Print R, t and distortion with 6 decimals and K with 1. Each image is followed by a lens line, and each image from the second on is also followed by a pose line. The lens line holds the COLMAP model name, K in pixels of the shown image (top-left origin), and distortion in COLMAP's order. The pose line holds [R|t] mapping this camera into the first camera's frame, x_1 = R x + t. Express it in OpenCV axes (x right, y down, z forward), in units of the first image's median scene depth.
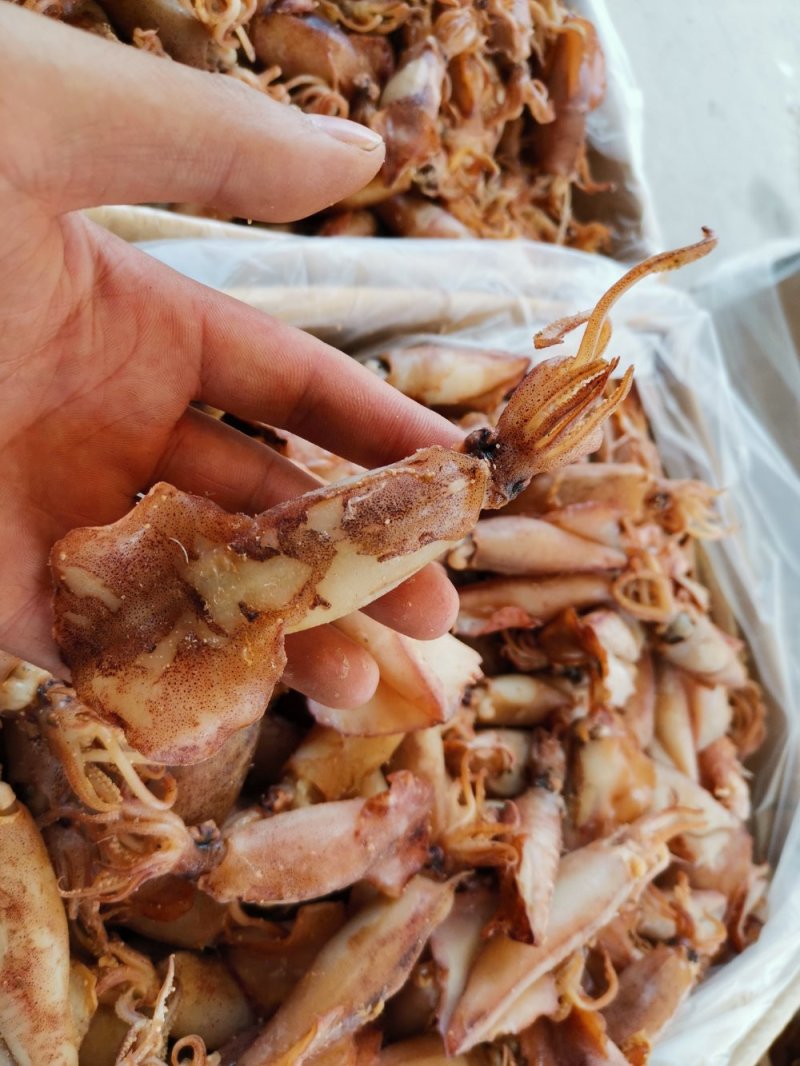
lens RADIAL K [[814.2, 0, 400.0], [0, 814.2, 533.0], [0, 0, 1]] dist [-0.005636, 0.002049]
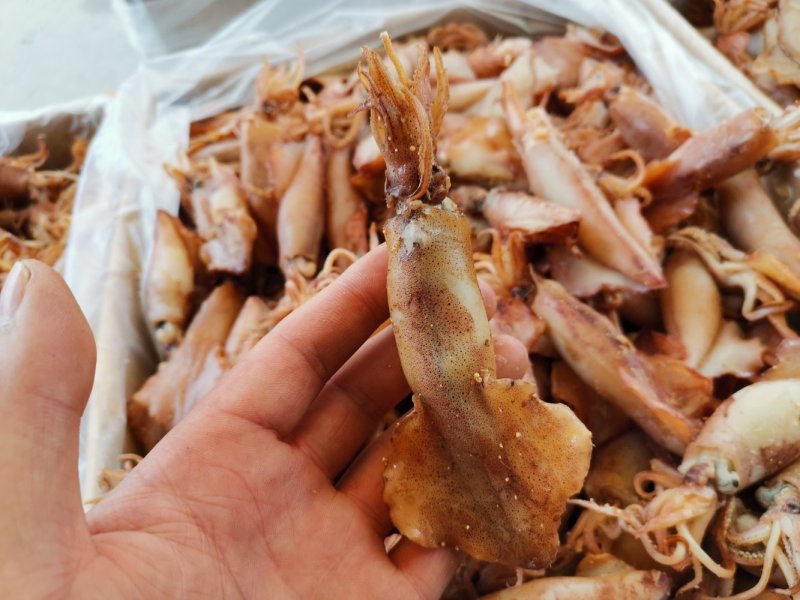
lens RADIAL K [[611.0, 0, 400.0], [0, 611.0, 300.0], [0, 0, 1]] dist [-0.005636, 0.002049]
pose [[0.003373, -0.999564, -0.029344, 0.047505], [0.999113, 0.002136, 0.042065, 0.128512], [-0.041984, -0.029460, 0.998684, 0.016347]]
